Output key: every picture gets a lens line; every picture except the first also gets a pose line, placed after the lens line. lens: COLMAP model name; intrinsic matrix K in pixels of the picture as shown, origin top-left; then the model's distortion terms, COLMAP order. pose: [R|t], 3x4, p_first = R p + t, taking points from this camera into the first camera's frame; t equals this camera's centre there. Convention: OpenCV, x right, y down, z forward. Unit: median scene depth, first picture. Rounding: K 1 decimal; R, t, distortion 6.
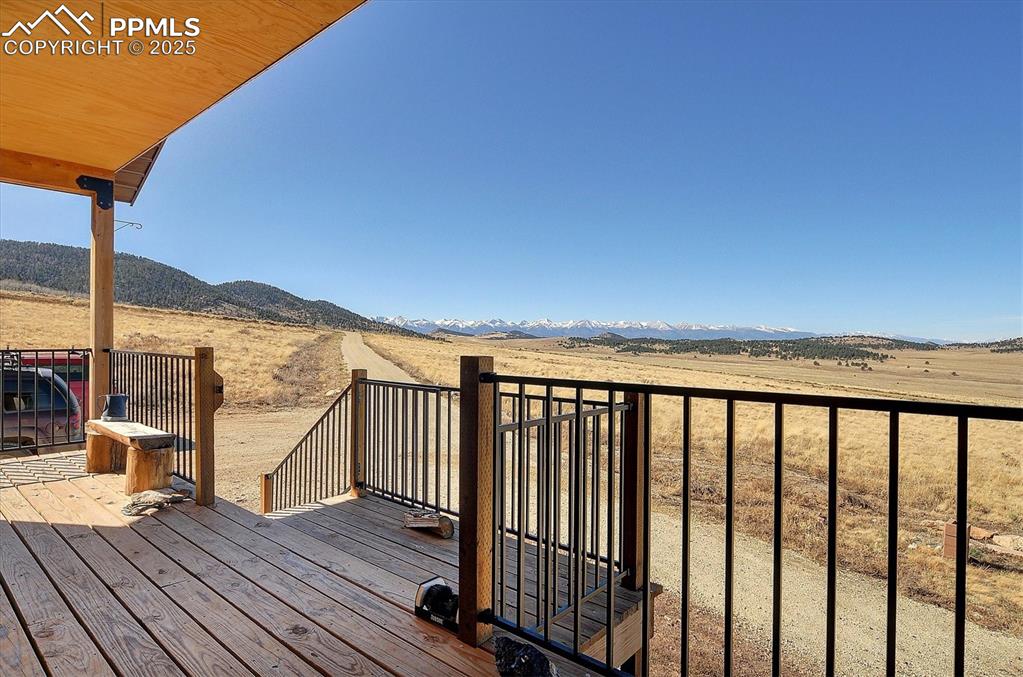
lens RADIAL K [[549.5, 0, 511.5], [0, 549.5, 338.5], [0, 0, 1]] dist [-0.027654, -0.001081]
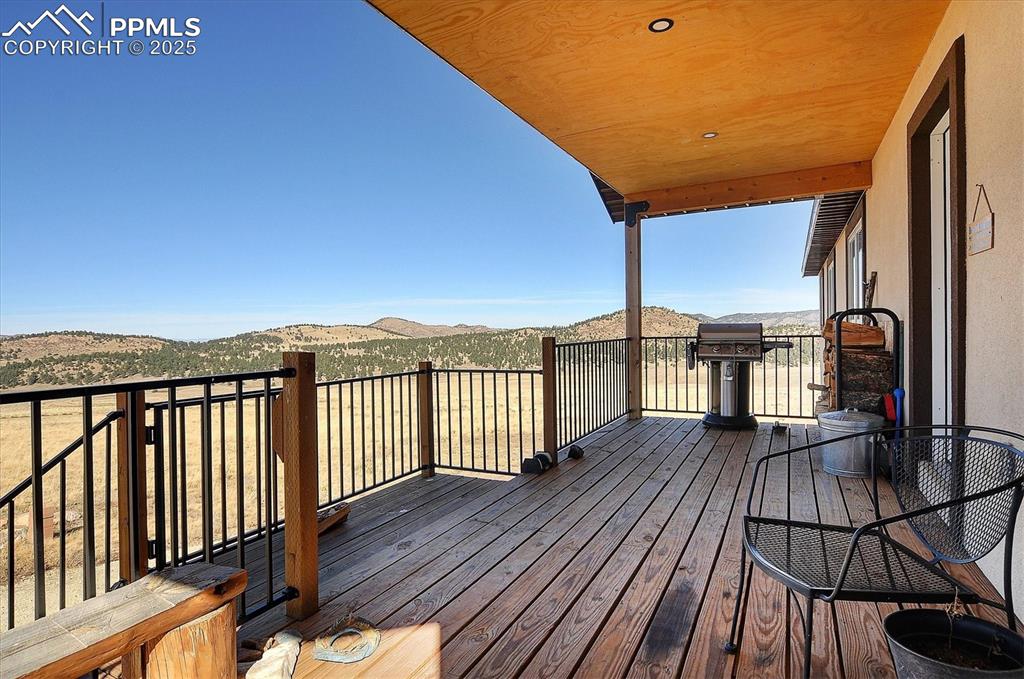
lens RADIAL K [[540.1, 0, 505.1], [0, 540.1, 341.5], [0, 0, 1]] dist [-0.026019, 0.000021]
pose [[-0.217596, -0.025896, 0.975695, -1.407279], [0.006878, 0.999582, 0.028064, -0.013762], [-0.976015, 0.012818, -0.217327, 1.079505]]
